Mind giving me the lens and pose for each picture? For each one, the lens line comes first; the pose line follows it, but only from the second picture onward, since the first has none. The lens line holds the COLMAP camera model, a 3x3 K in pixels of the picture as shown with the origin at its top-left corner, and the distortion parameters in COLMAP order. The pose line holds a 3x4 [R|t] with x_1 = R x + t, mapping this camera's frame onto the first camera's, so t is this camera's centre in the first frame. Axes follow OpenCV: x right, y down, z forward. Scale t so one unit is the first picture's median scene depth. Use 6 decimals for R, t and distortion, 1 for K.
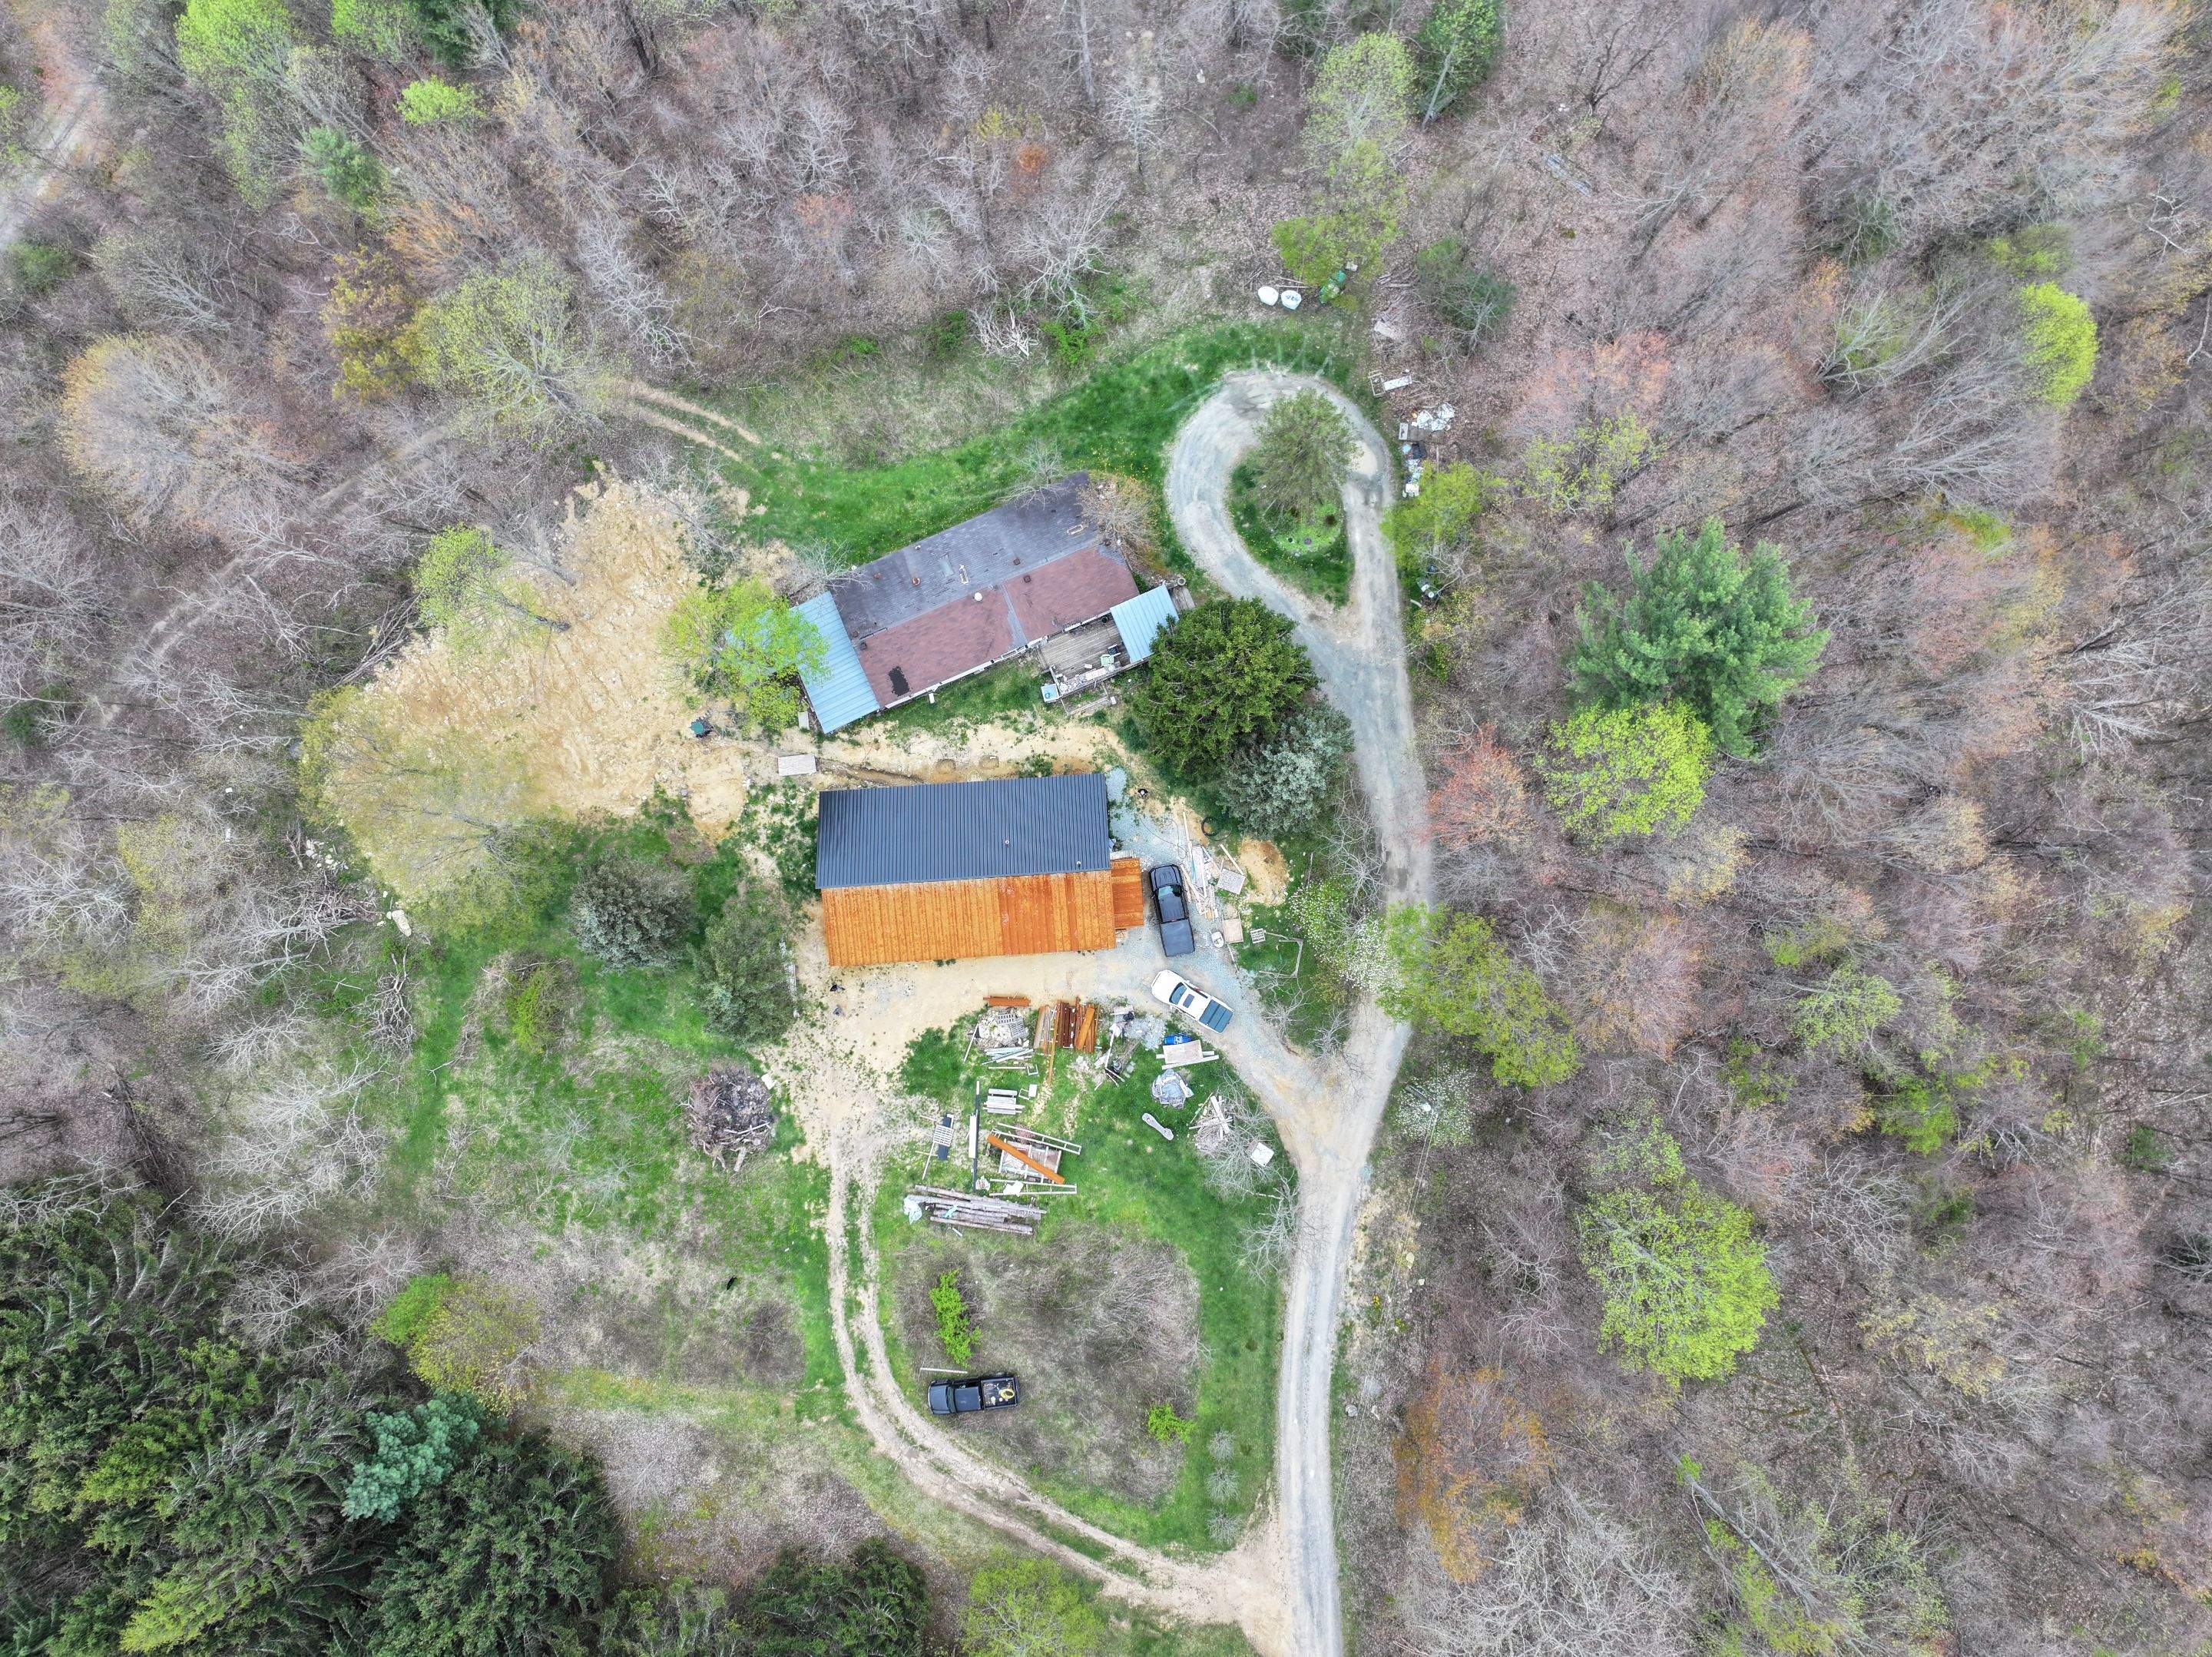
lens RADIAL K [[1517.8, 0, 1084.1], [0, 1517.8, 834.9], [0, 0, 1]] dist [0.006503, 0.002115]
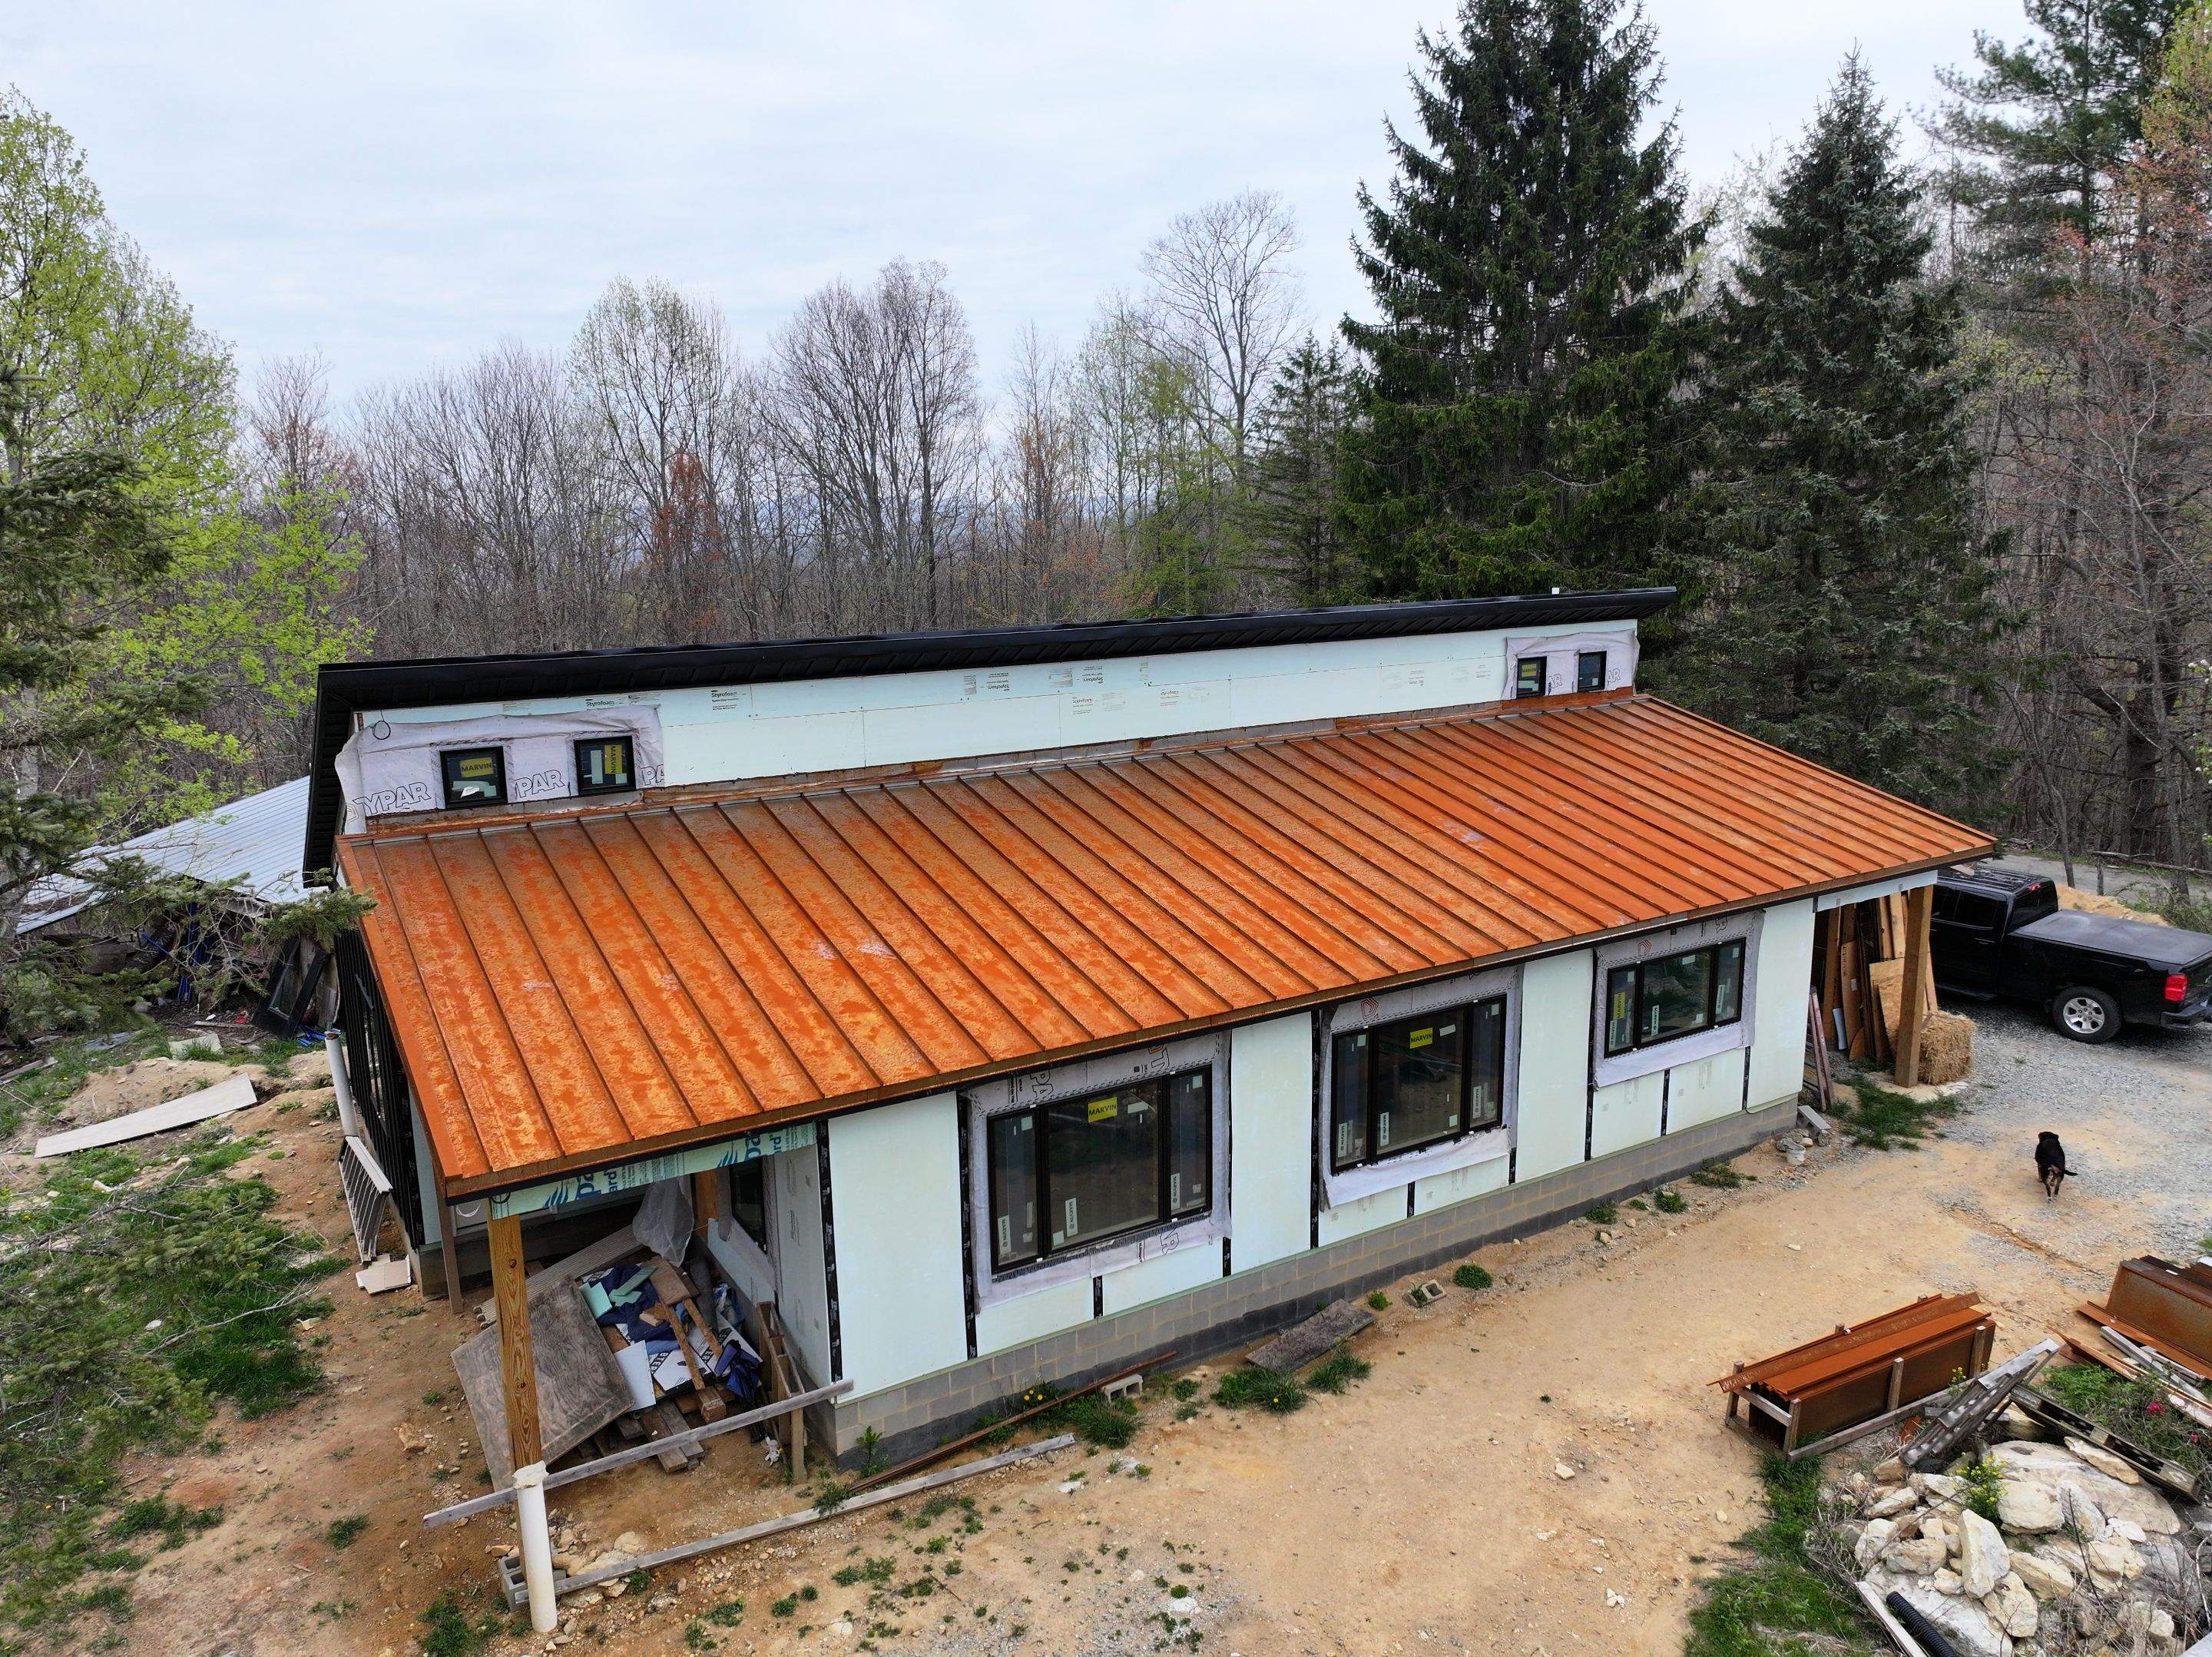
lens RADIAL K [[1554.4, 0, 1105.1], [0, 1554.4, 829.1], [0, 0, 1]] dist [-0.002282, 0.018214]
pose [[0.885639, -0.082764, 0.456939, -0.167539], [0.464302, 0.175119, -0.868192, 0.188805], [-0.008164, 0.981062, 0.193520, 0.919718]]
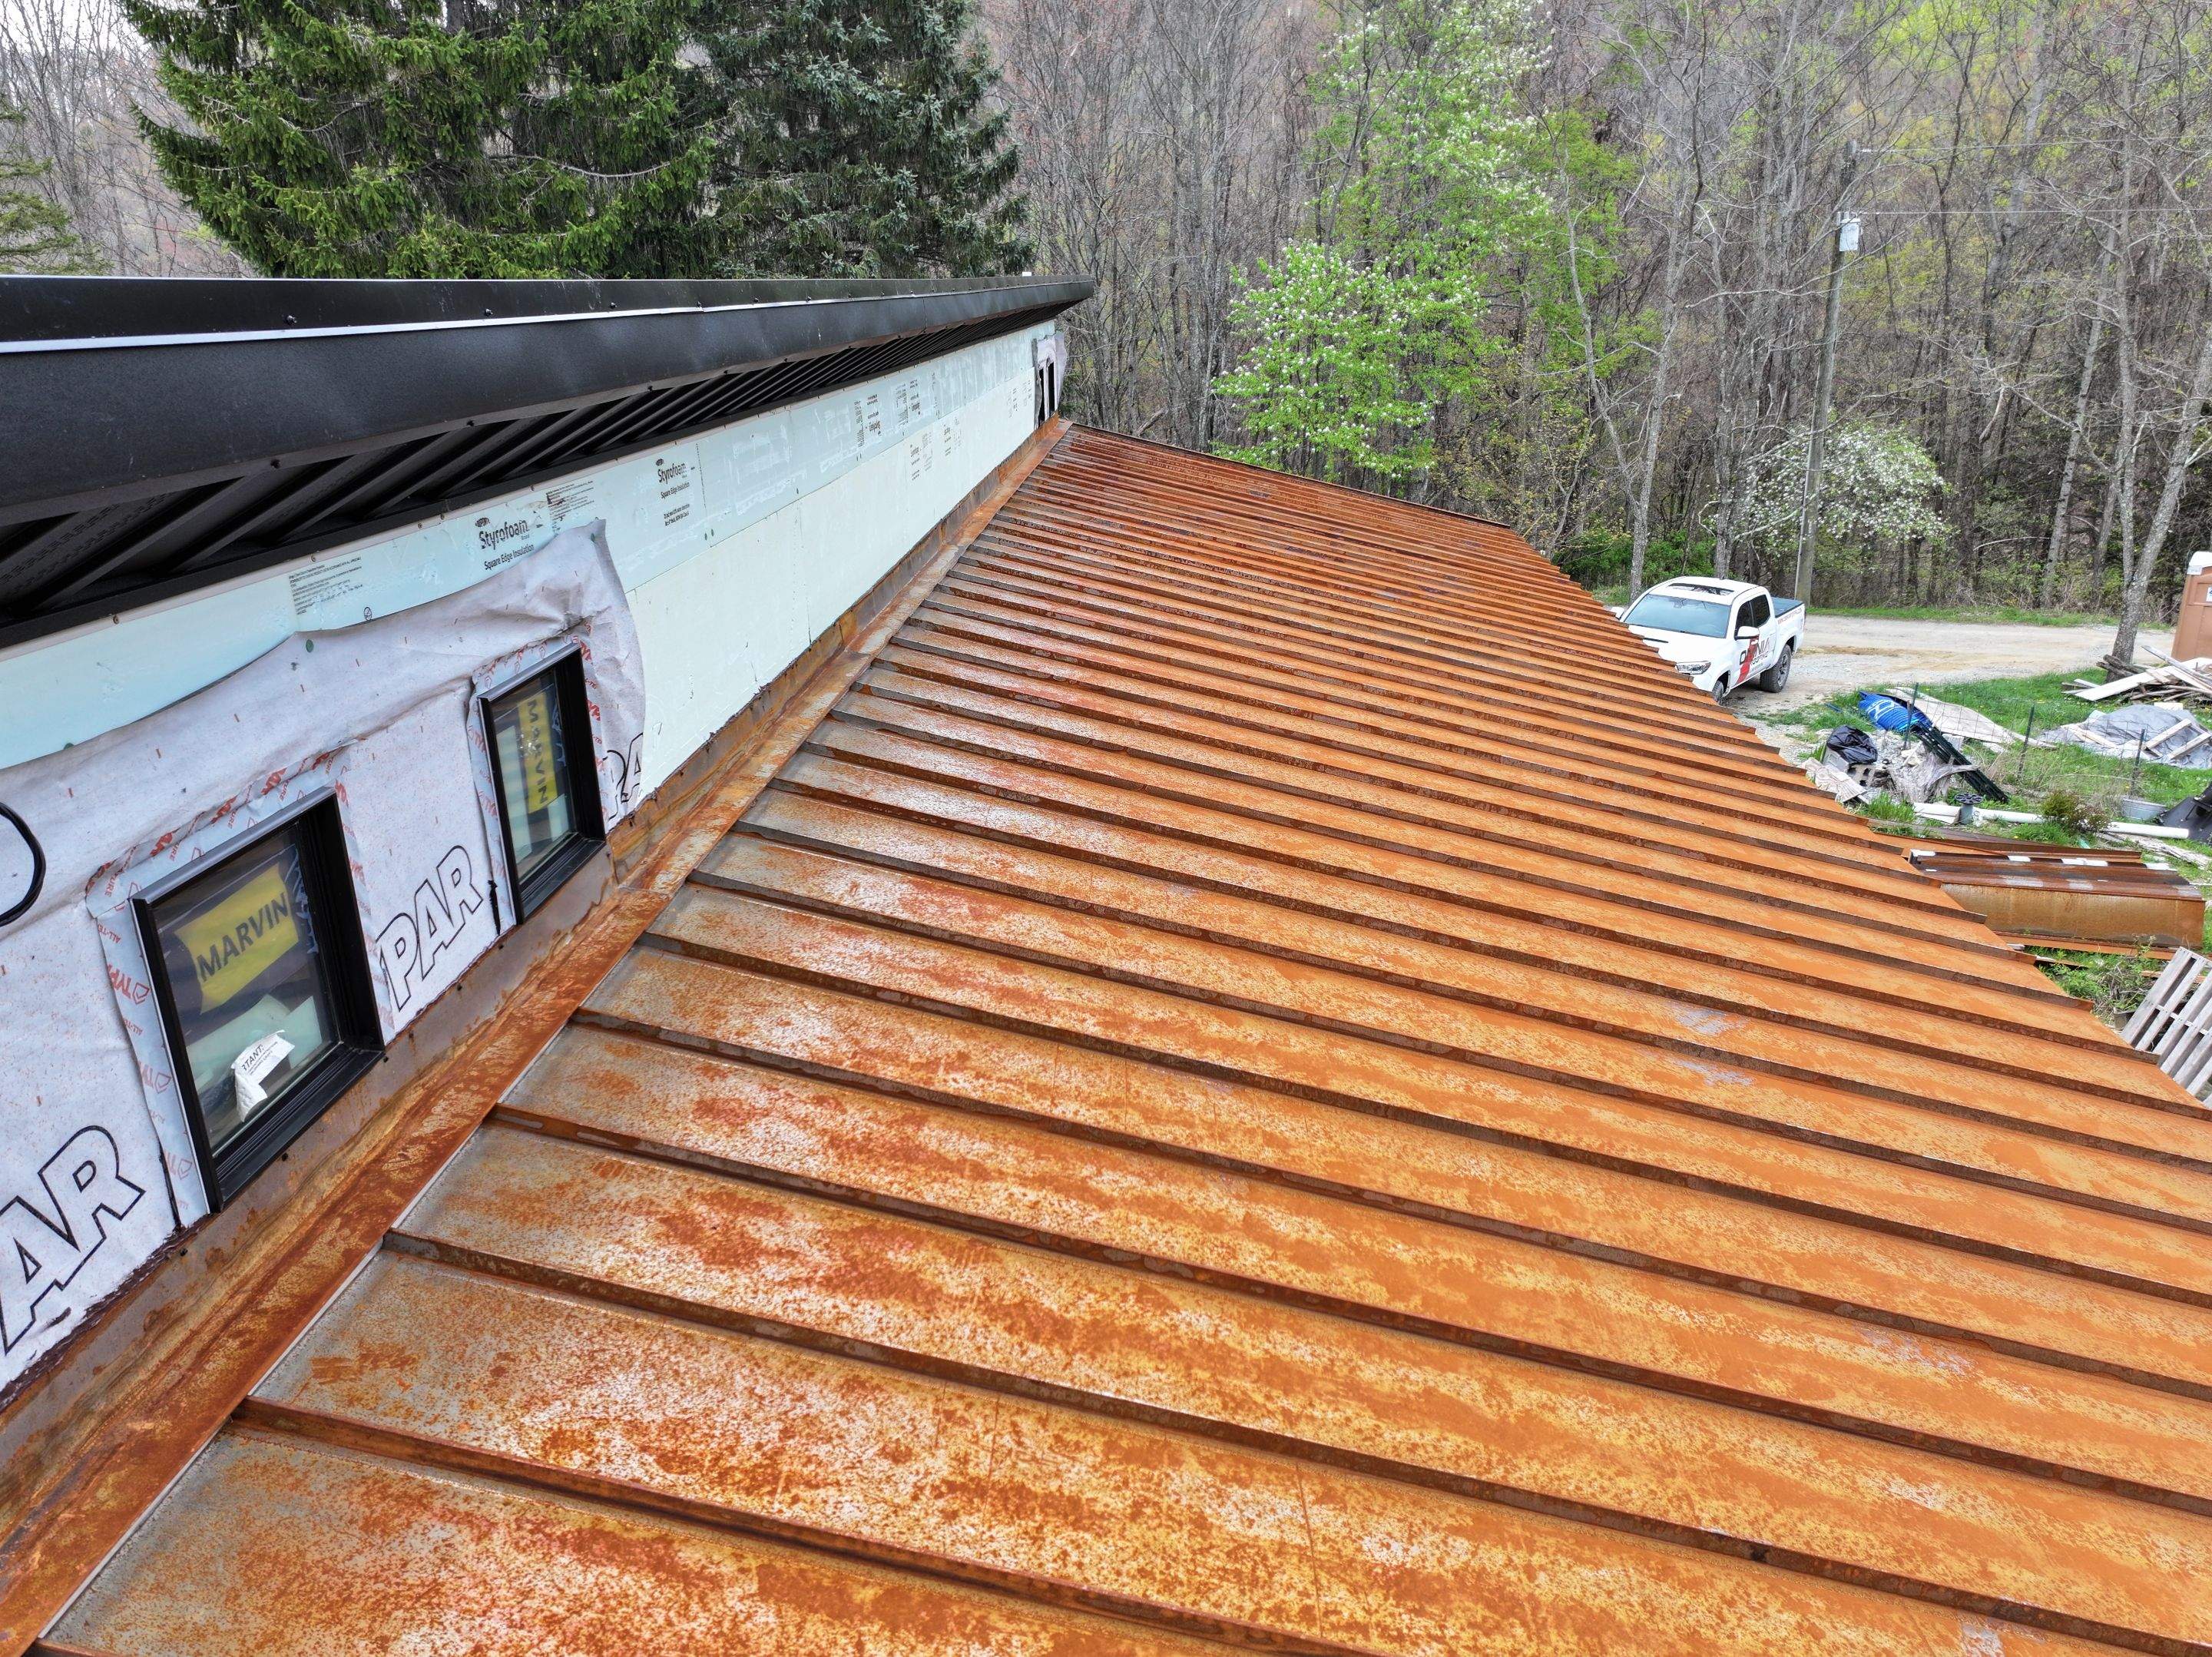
lens RADIAL K [[1554.4, 0, 1106.7], [0, 1554.4, 825.2], [0, 0, 1]] dist [-0.002282, 0.018214]
pose [[0.120100, -0.309334, 0.943339, -0.176212], [0.992731, 0.029979, -0.116558, 0.046156], [0.007775, 0.950481, 0.310686, 0.933134]]
